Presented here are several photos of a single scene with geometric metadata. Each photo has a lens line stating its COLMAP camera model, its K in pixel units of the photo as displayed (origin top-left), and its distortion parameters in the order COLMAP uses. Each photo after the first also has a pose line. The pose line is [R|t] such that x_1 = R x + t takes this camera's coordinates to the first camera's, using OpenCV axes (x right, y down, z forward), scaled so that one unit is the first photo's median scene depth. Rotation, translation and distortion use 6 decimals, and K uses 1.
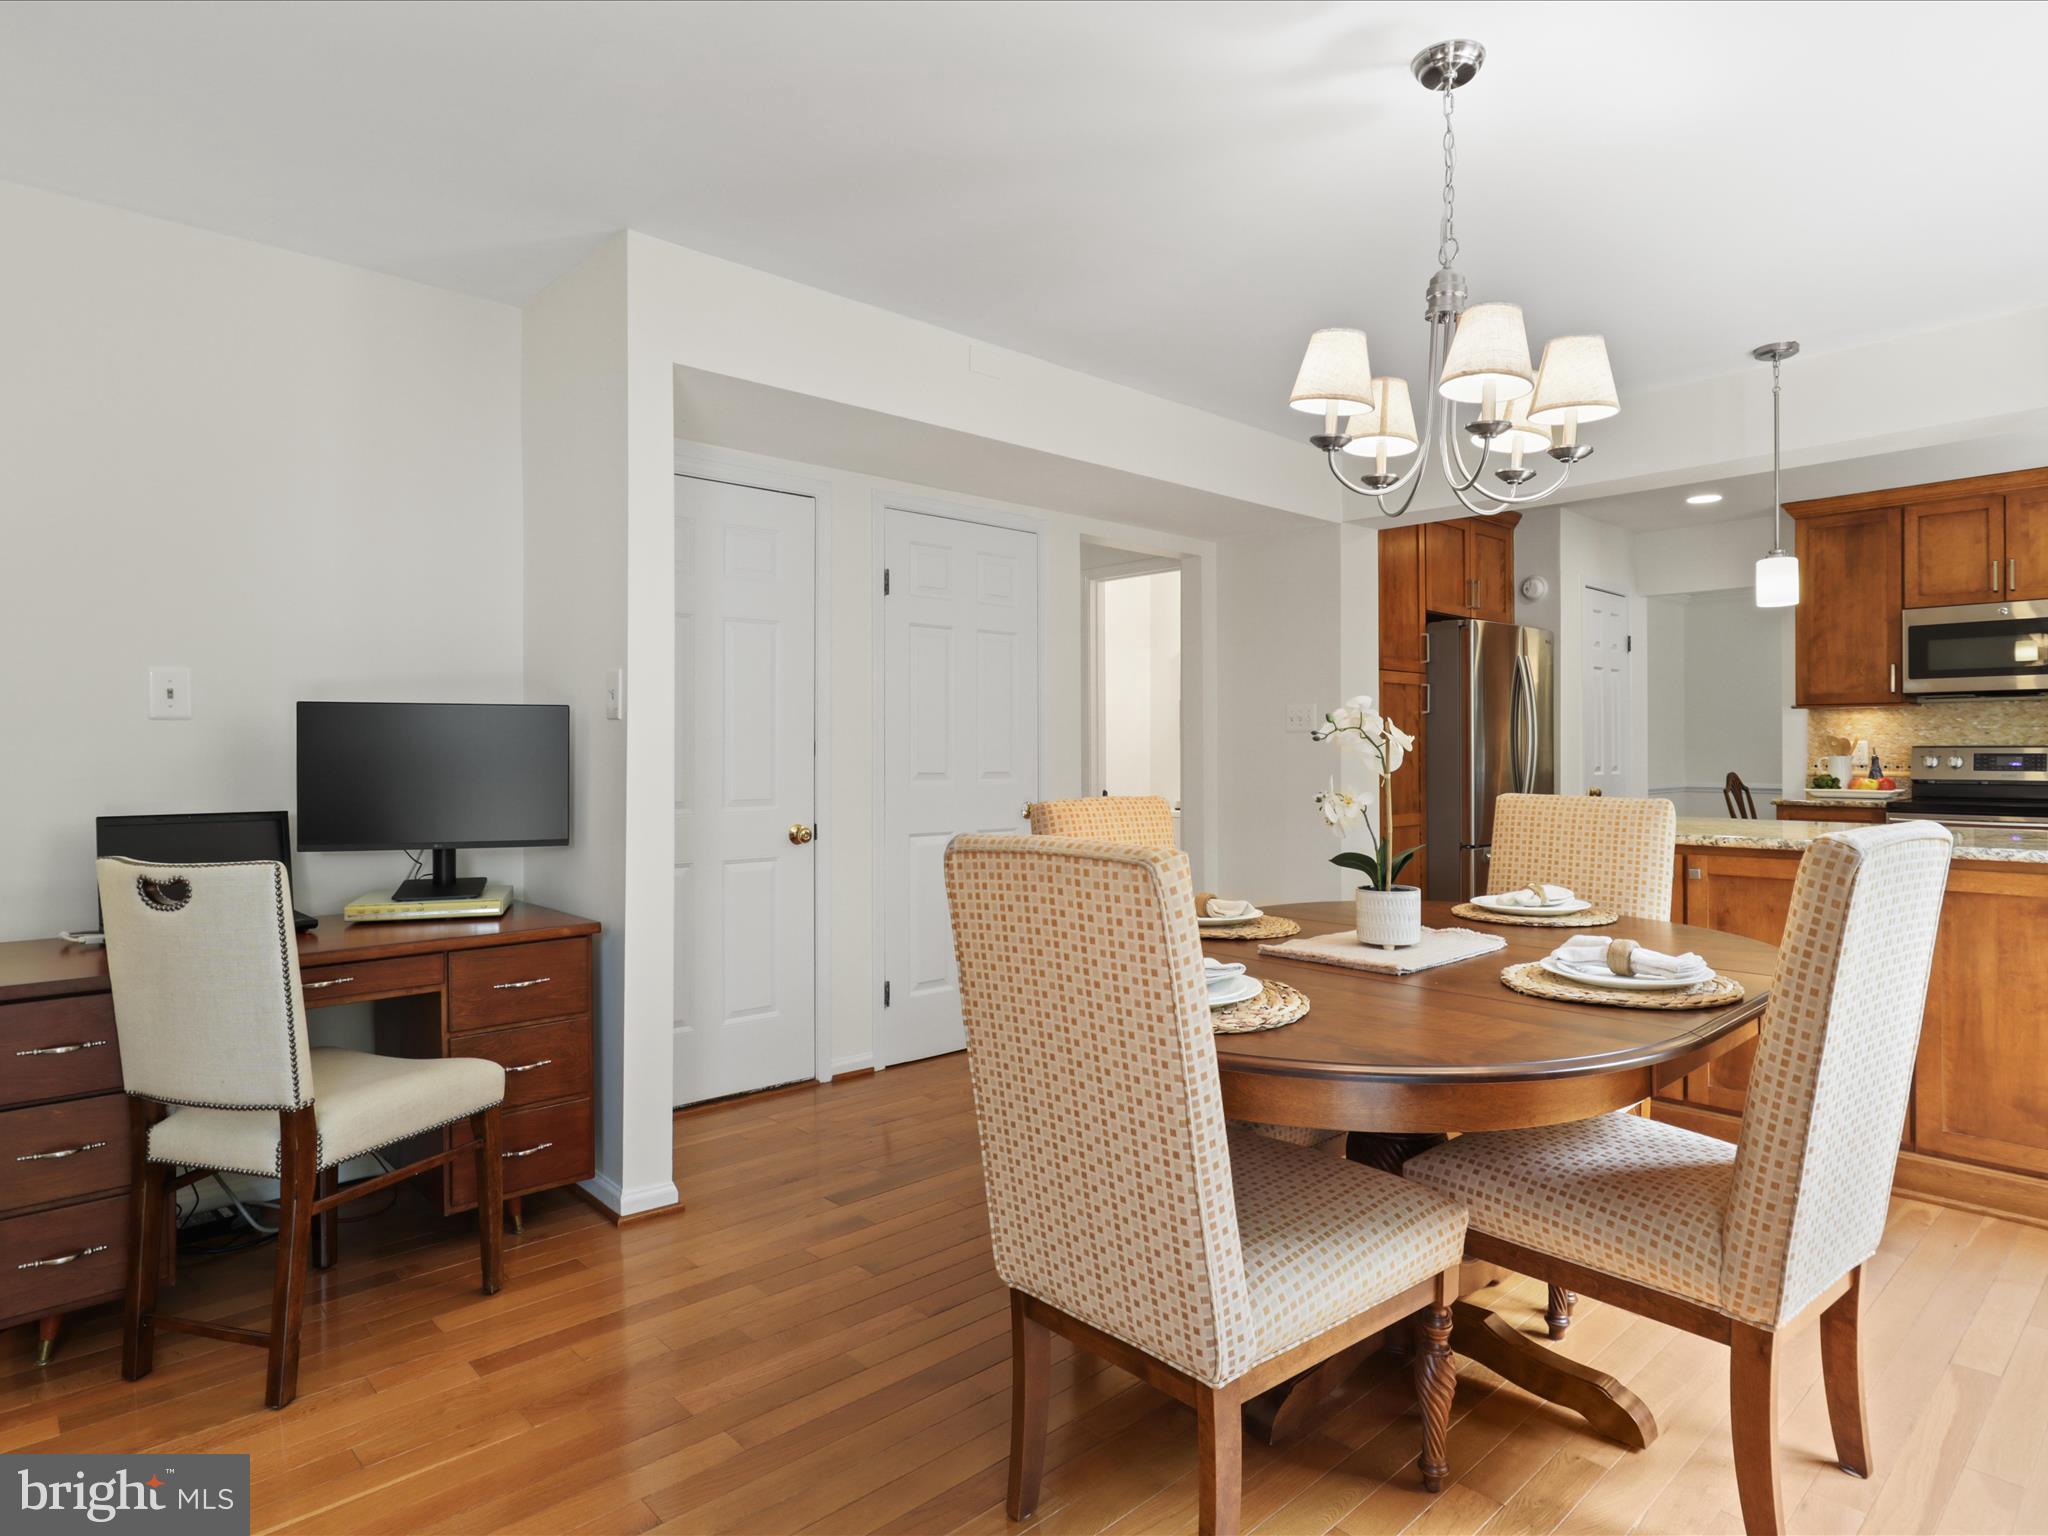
lens RADIAL K [[1170.1, 0, 1011.1], [0, 1170.1, 744.5], [0, 0, 1]] dist [-0.025731, 0.015729]
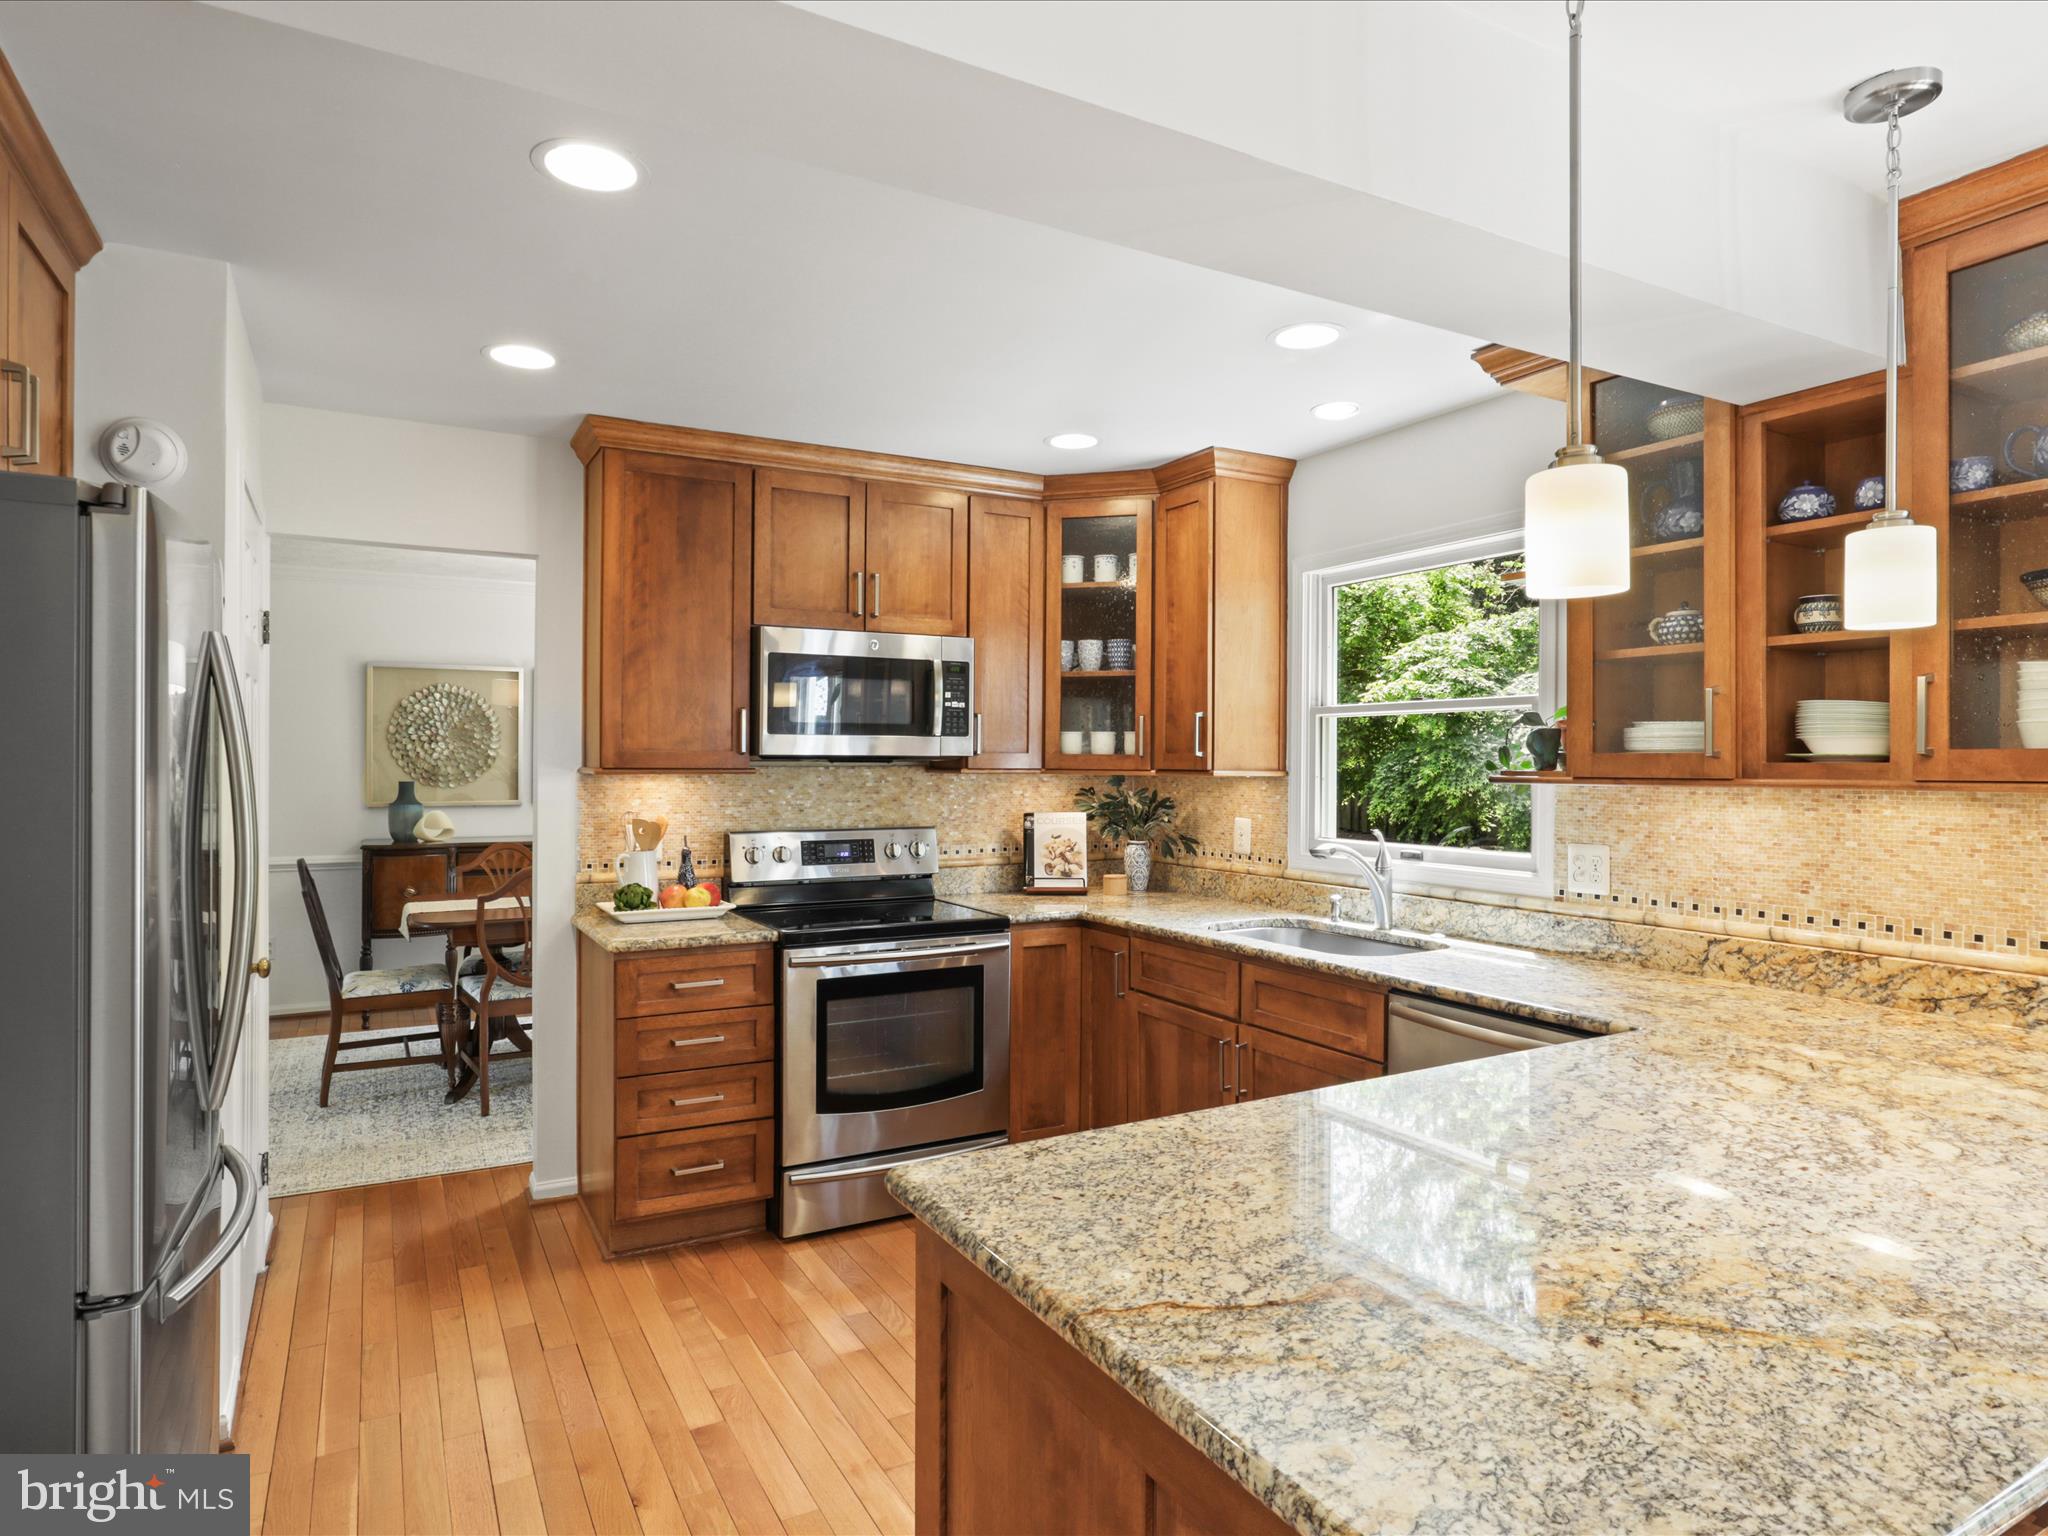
lens RADIAL K [[1170.1, 0, 1027.8], [0, 1170.1, 755.5], [0, 0, 1]] dist [-0.025731, 0.015729]
pose [[0.224160, 0.006478, 0.974531, 0.168118], [-0.009626, 0.999944, -0.004432, -0.042606], [-0.974505, -0.008387, 0.224210, 0.707600]]
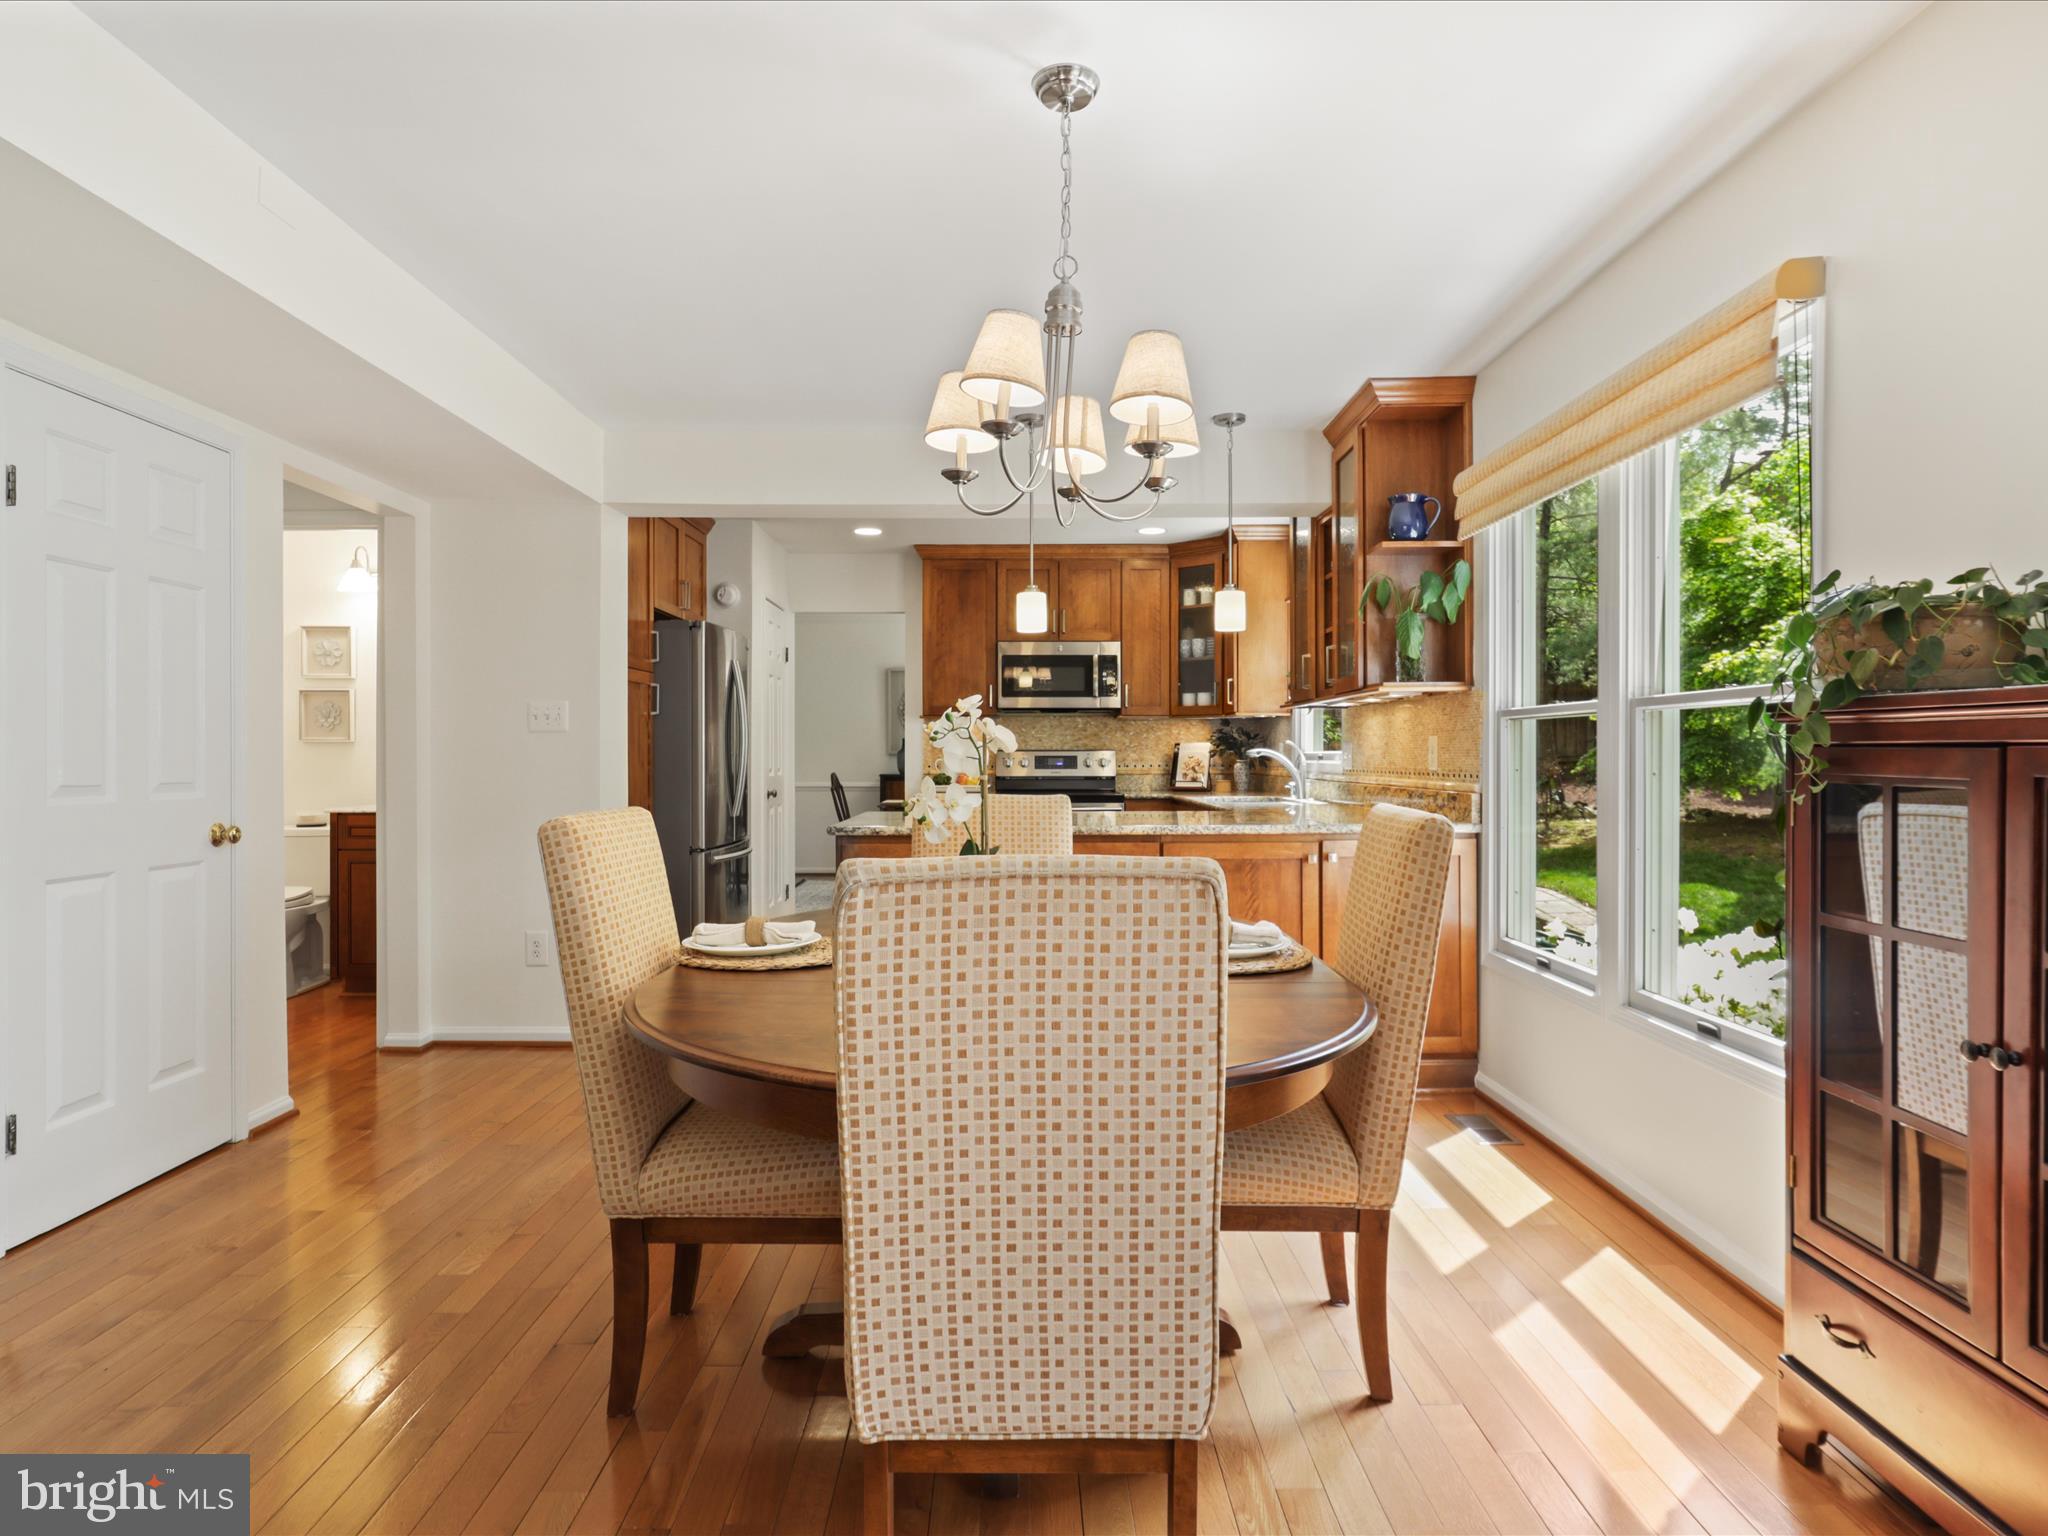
lens RADIAL K [[1170.1, 0, 1033.3], [0, 1170.1, 751.6], [0, 0, 1]] dist [-0.025731, 0.015729]
pose [[0.662453, 0.002056, 0.749100, -0.158250], [-0.004359, 0.999990, 0.001109, 0.001649], [-0.749091, -0.004000, 0.662455, 0.127506]]
